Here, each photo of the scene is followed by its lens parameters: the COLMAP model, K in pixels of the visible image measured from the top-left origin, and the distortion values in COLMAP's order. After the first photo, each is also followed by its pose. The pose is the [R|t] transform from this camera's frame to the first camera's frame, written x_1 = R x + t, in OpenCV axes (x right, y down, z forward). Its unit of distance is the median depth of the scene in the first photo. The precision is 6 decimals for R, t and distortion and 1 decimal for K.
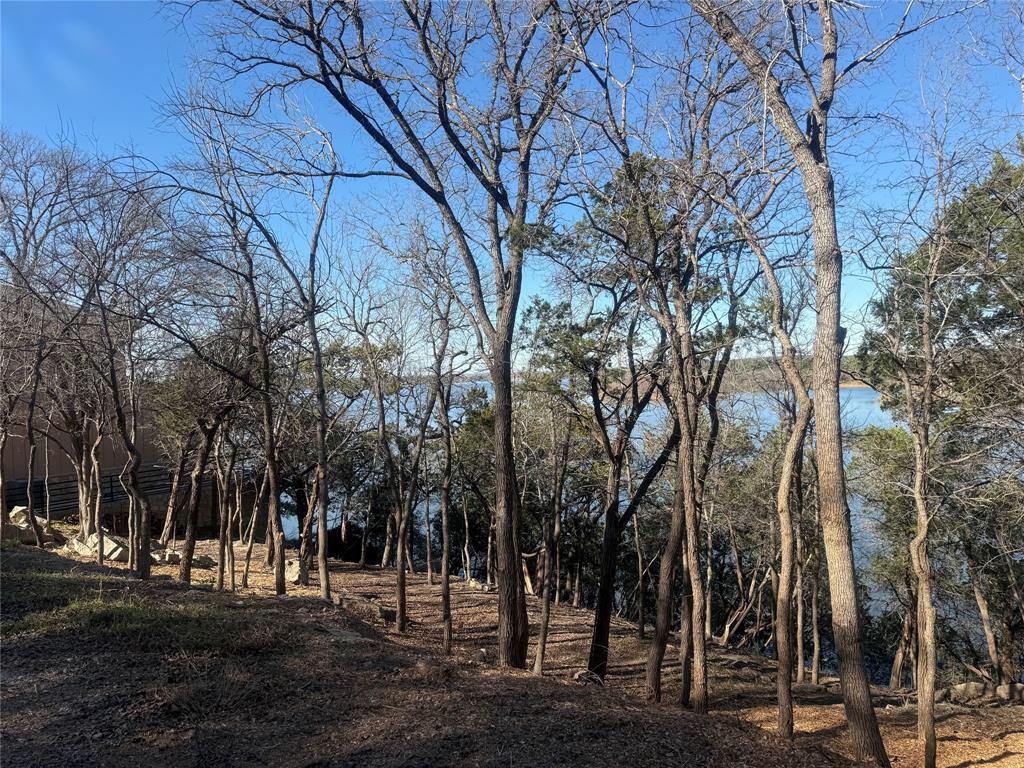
lens RADIAL K [[699.9, 0, 515.5], [0, 699.9, 381.6], [0, 0, 1]] dist [0.063487, -0.088190]
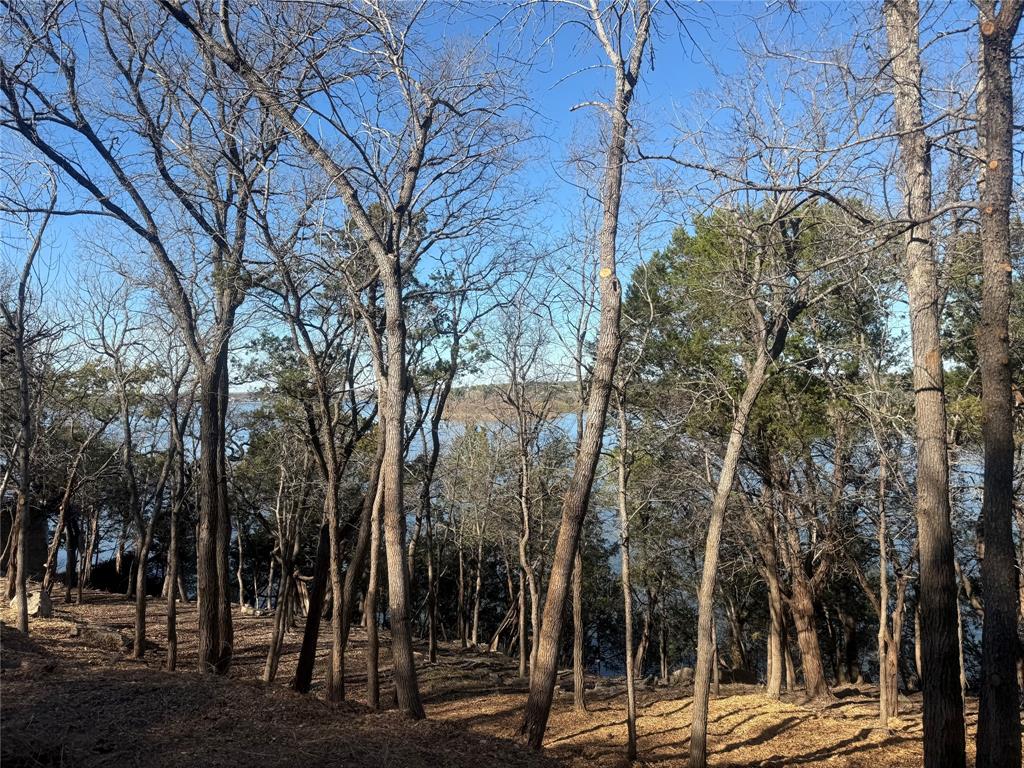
lens RADIAL K [[701.8, 0, 515.3], [0, 701.8, 375.9], [0, 0, 1]] dist [-0.013476, 0.000524]
pose [[0.970415, 0.021535, 0.240479, 0.142386], [-0.012457, 0.999153, -0.039206, -0.013769], [-0.241120, 0.035051, 0.969862, -0.124637]]
